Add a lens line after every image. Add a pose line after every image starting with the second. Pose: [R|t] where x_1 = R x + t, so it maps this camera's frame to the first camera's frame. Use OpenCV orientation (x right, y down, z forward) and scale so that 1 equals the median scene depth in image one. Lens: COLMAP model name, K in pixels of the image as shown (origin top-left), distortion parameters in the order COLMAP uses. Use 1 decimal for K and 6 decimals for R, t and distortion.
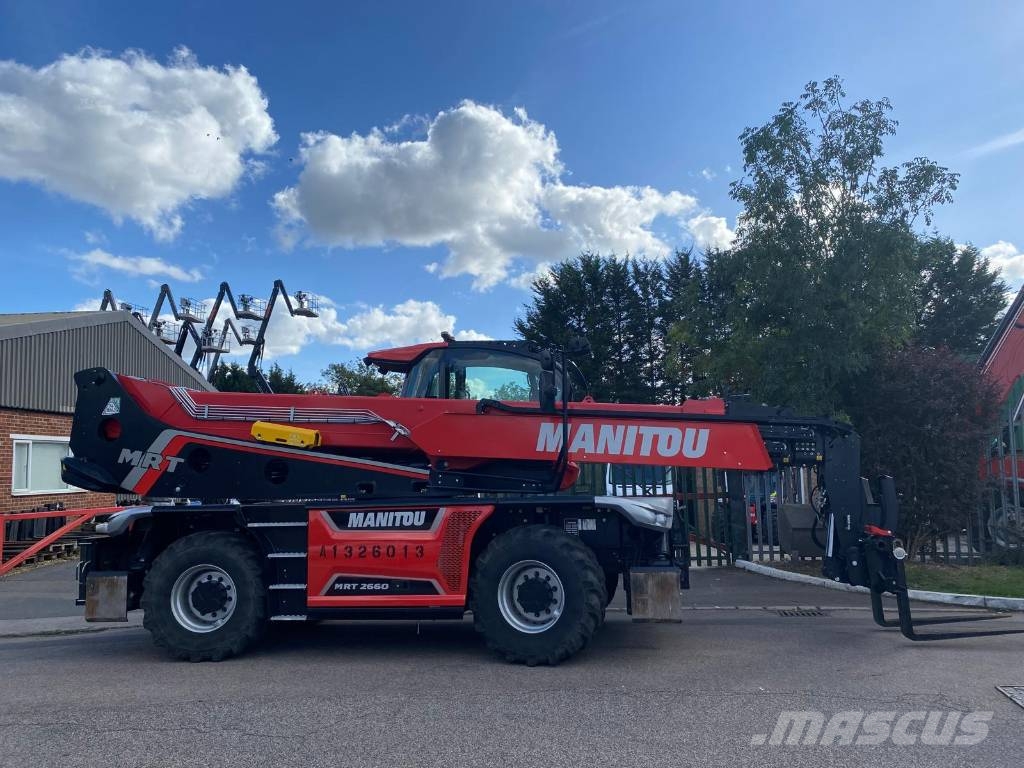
lens RADIAL K [[773.2, 0, 508.0], [0, 773.2, 379.7], [0, 0, 1]] dist [0.006540, -0.009249]
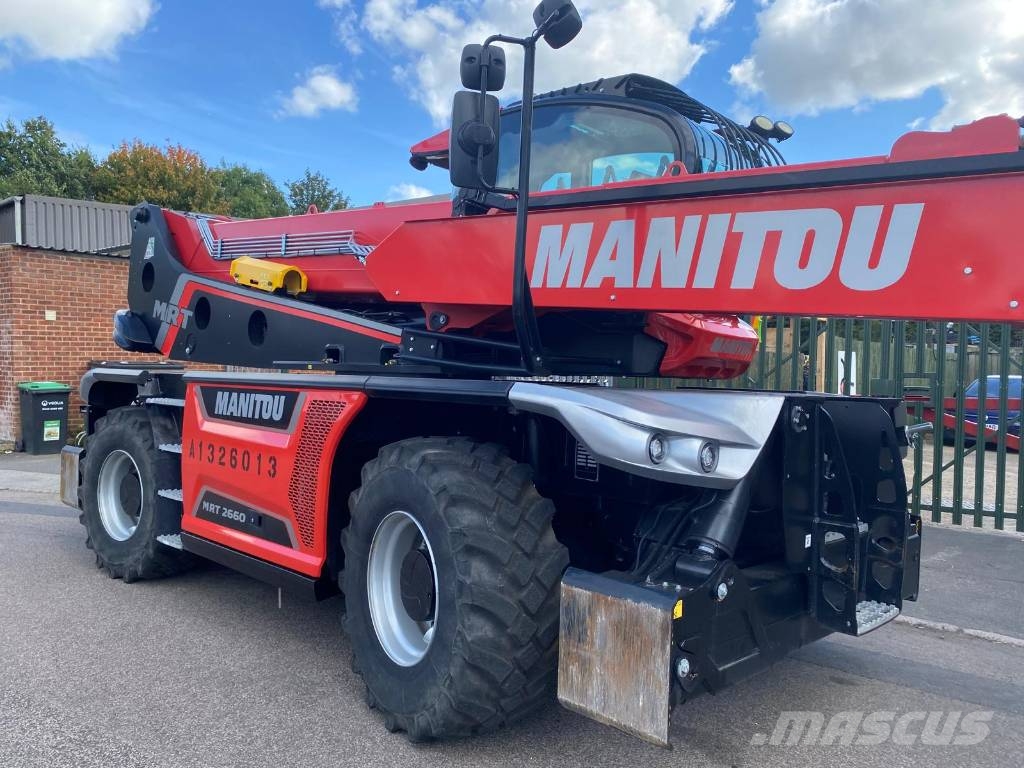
lens RADIAL K [[771.9, 0, 505.4], [0, 771.9, 400.5], [0, 0, 1]] dist [0.015922, -0.008501]
pose [[0.808357, 0.062632, -0.585351, 0.284022], [0.036825, 0.986997, 0.156462, 0.080574], [0.587539, -0.148033, 0.795540, 0.560052]]
